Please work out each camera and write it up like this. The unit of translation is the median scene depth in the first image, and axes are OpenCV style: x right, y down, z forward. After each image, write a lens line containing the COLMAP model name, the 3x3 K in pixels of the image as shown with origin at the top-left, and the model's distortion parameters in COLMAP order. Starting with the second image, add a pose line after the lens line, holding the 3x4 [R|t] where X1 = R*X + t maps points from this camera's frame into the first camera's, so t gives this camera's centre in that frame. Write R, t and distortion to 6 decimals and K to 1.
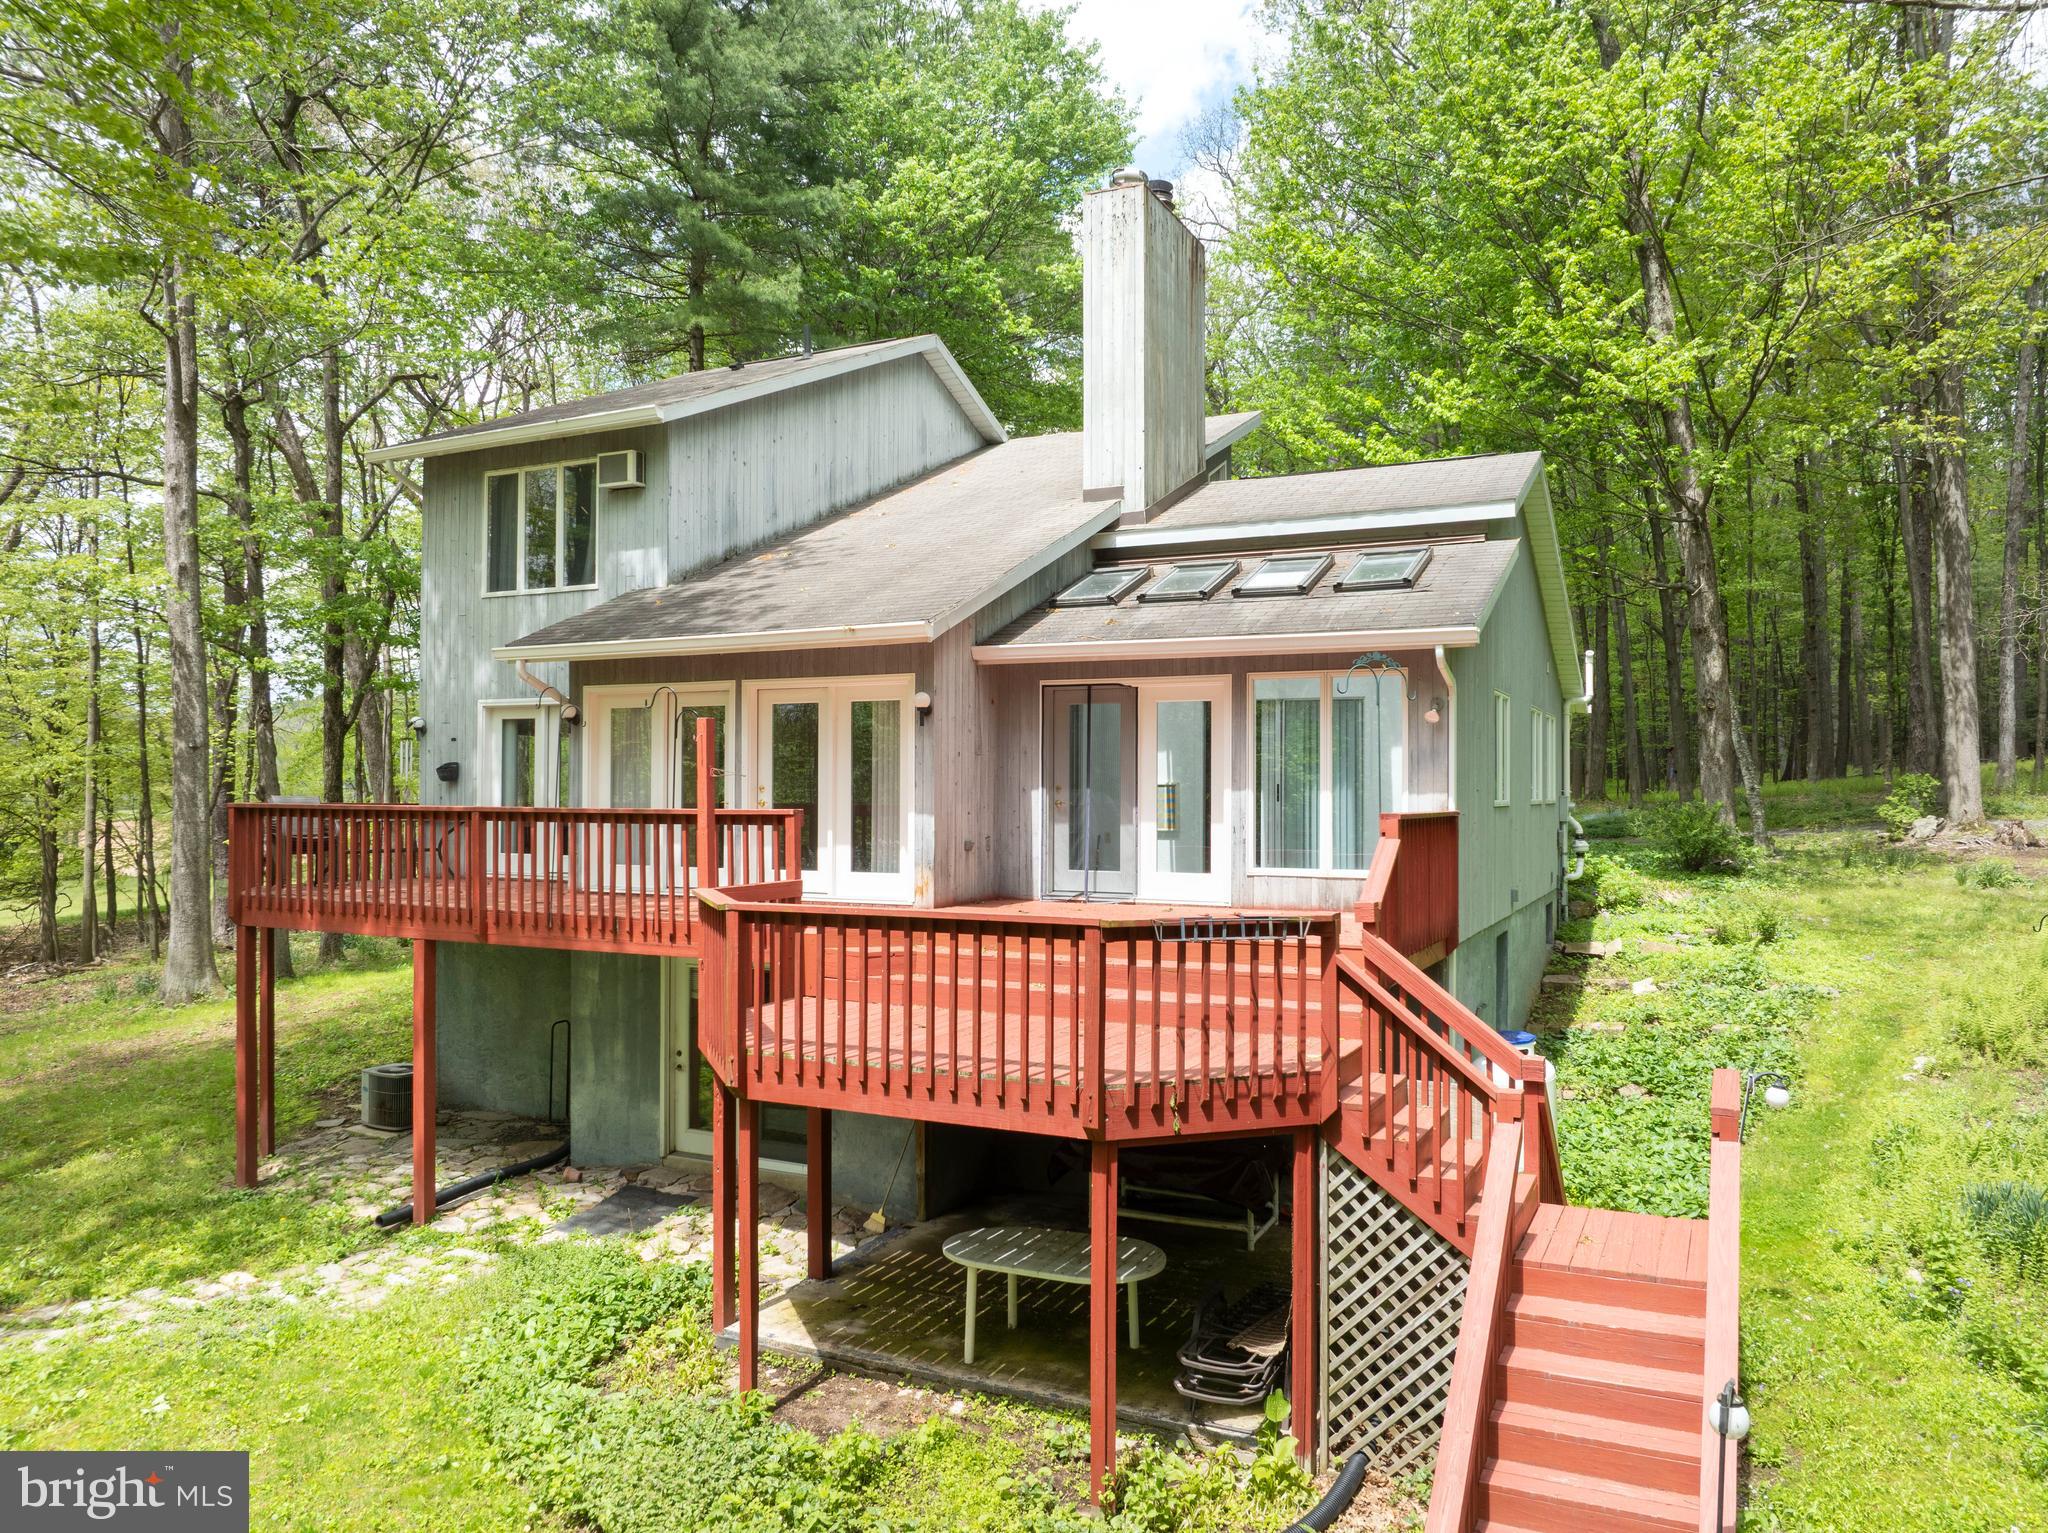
lens RADIAL K [[1445.6, 0, 1024.0], [0, 1445.6, 766.5], [0, 0, 1]] dist [-0.057624, 0.038872]
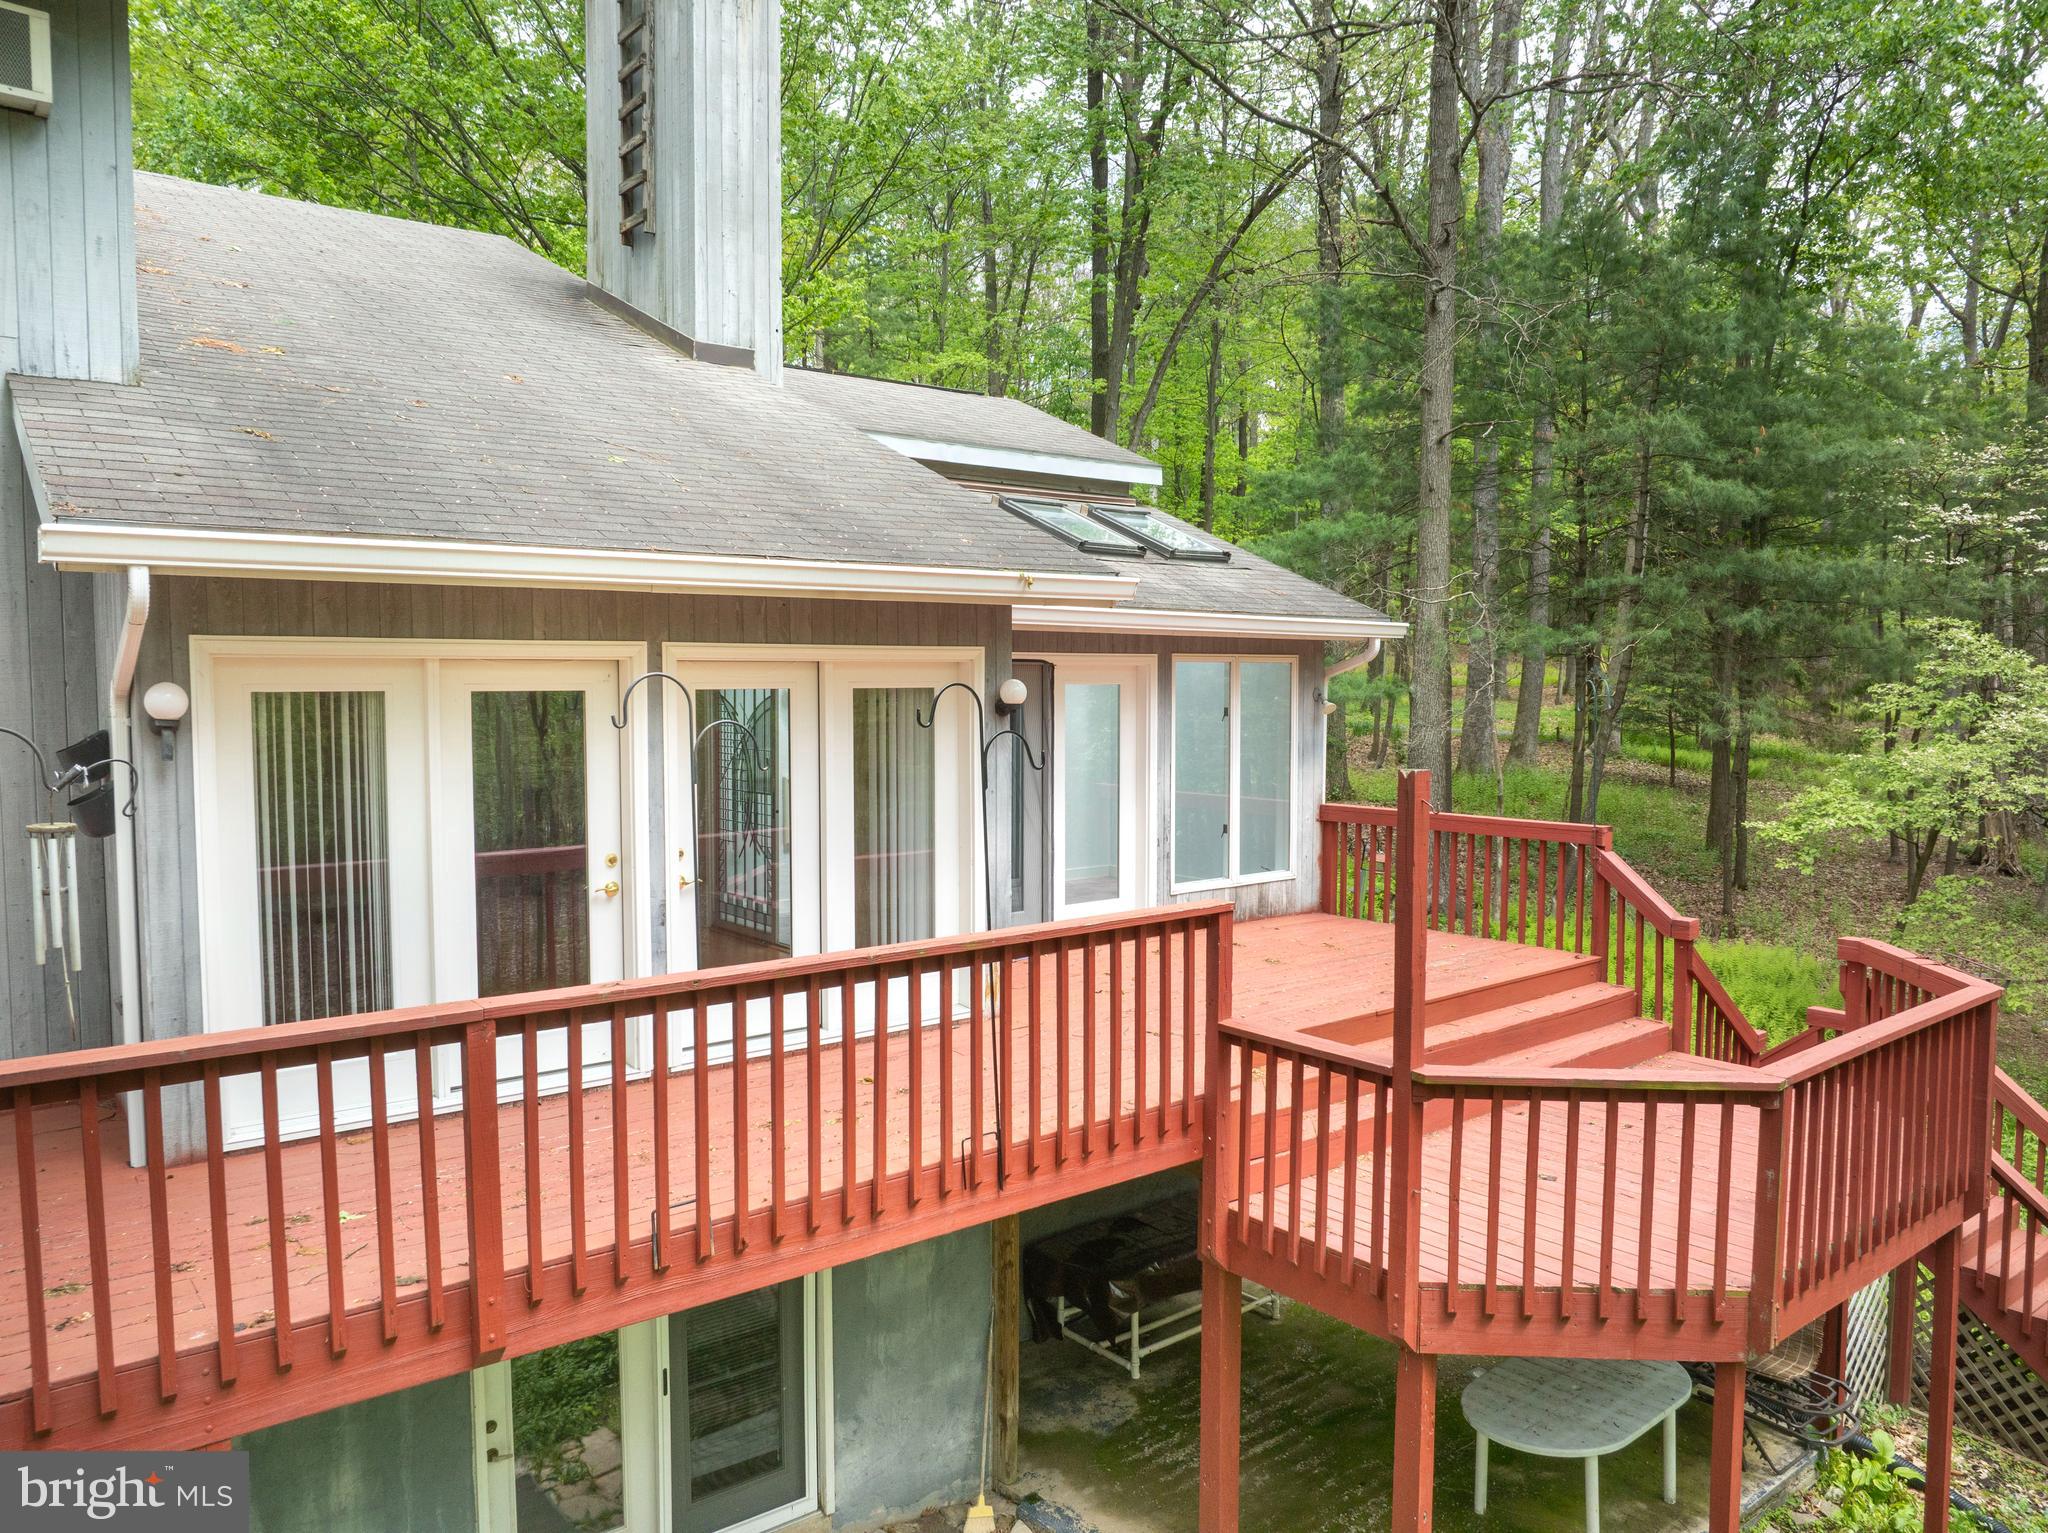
lens RADIAL K [[1436.3, 0, 1030.0], [0, 1436.3, 771.3], [0, 0, 1]] dist [-0.036033, 0.006331]
pose [[0.433105, -0.060575, 0.899305, -0.551048], [-0.013707, 0.997181, 0.073769, -0.050281], [-0.901239, -0.044276, 0.431054, 0.629160]]
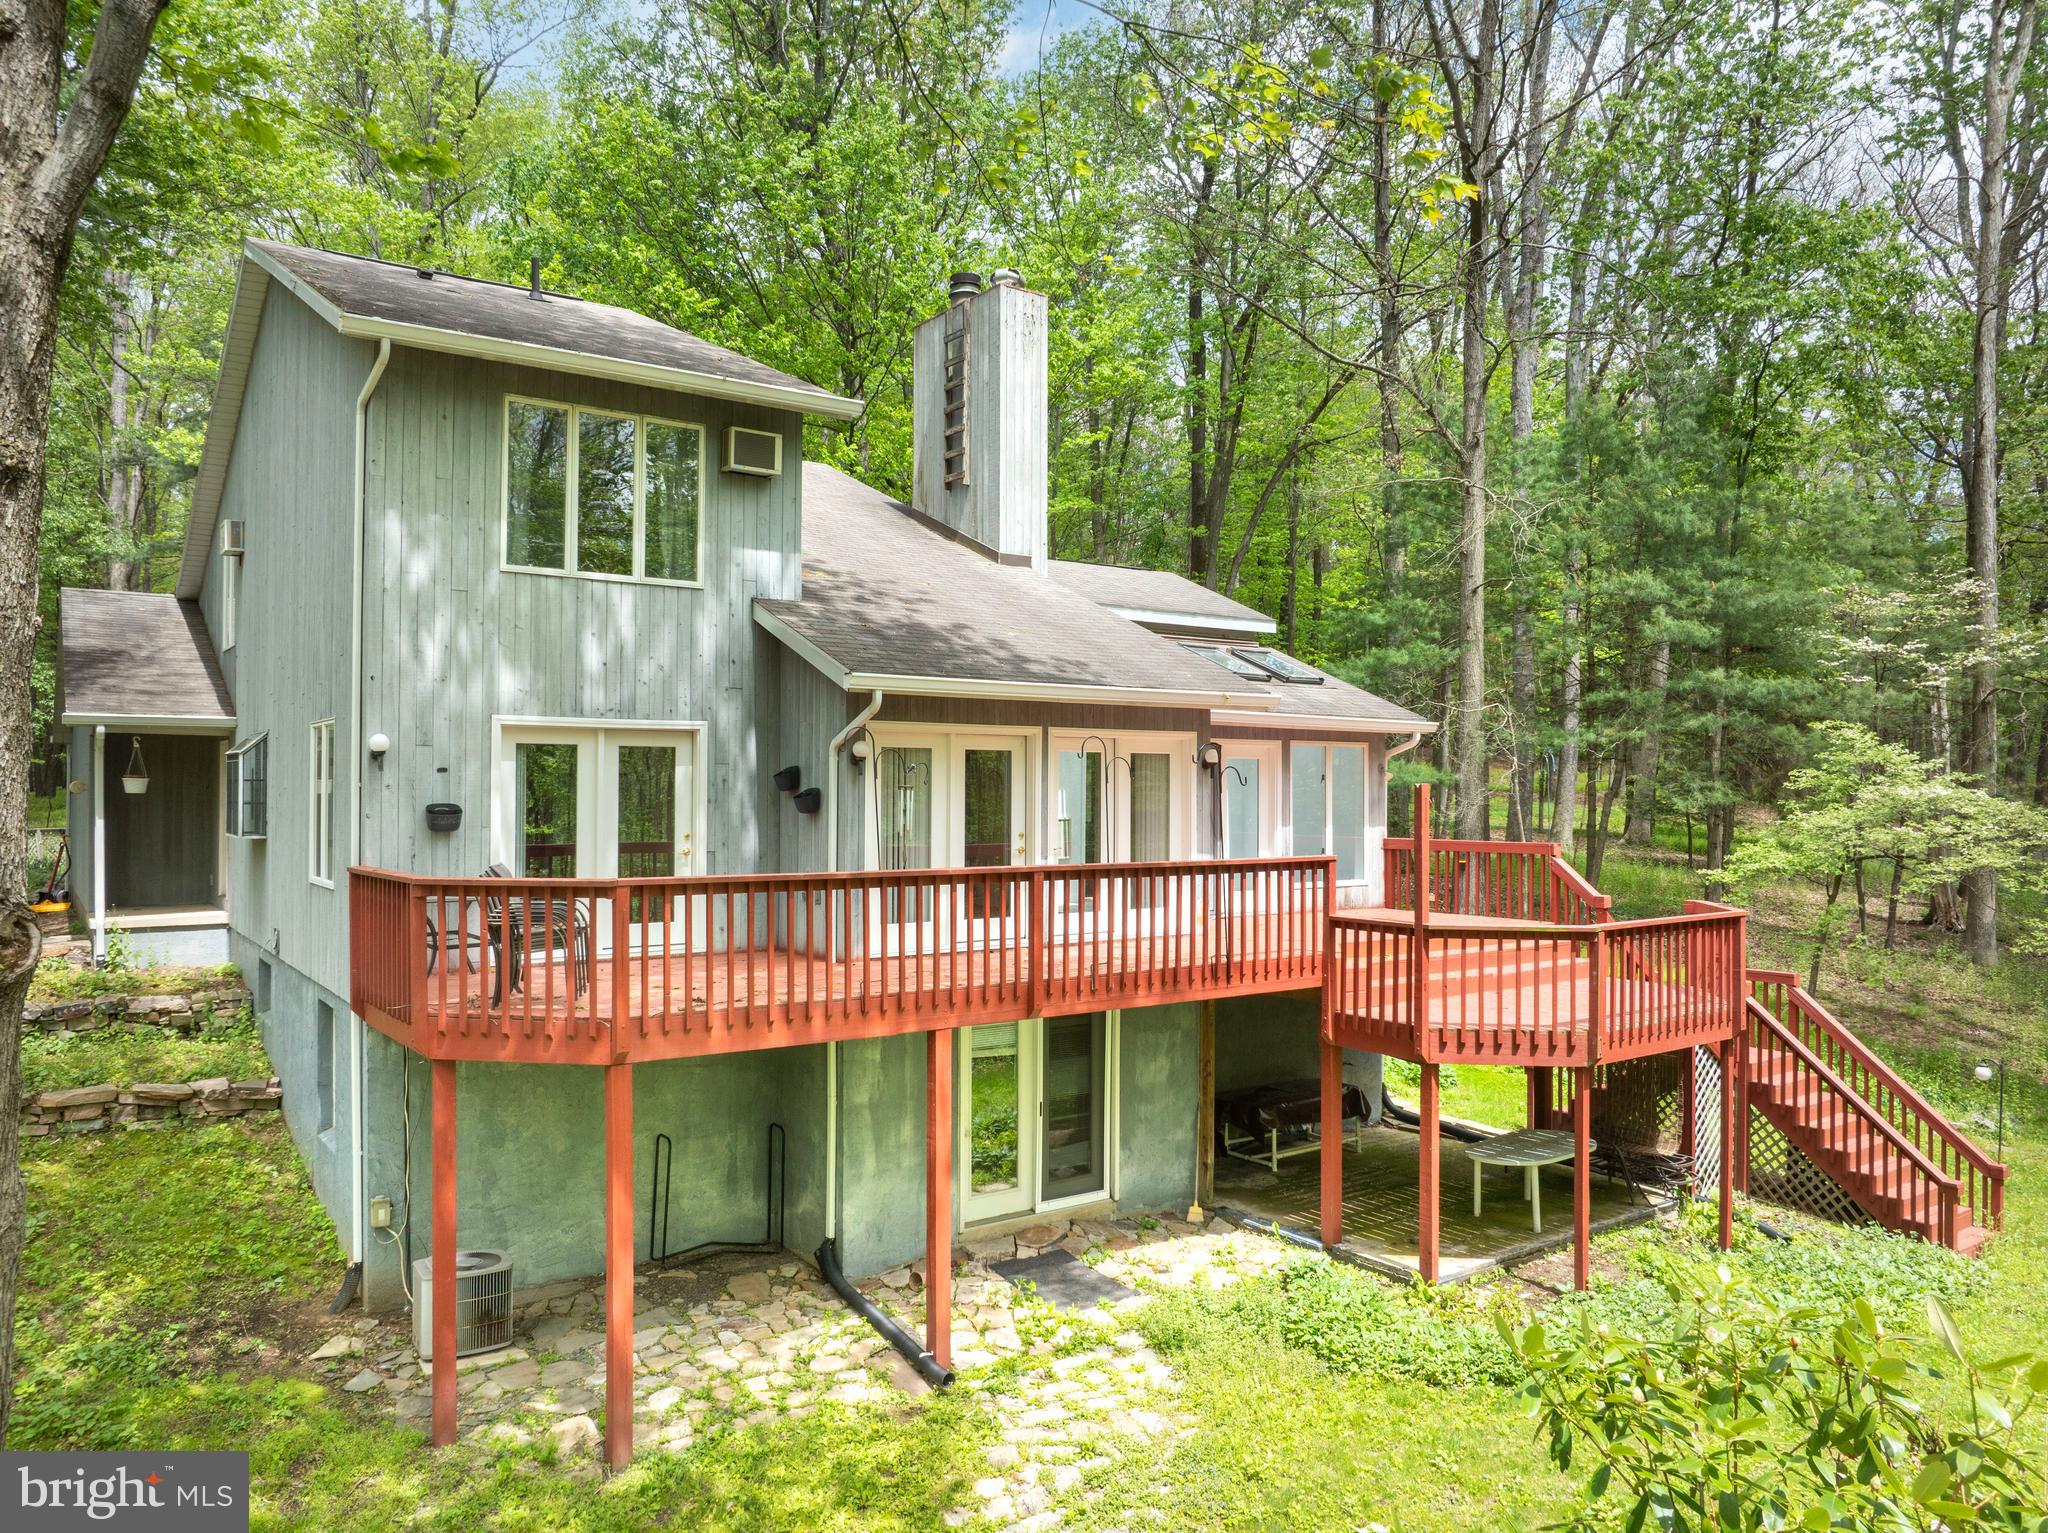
lens RADIAL K [[1444.0, 0, 1024.0], [0, 1444.0, 766.5], [0, 0, 1]] dist [-0.031751, -0.006889]
pose [[0.479386, 0.014026, 0.877492, -1.013287], [-0.016001, 0.999846, -0.007240, -0.023451], [-0.877458, -0.010570, 0.479536, 0.501432]]
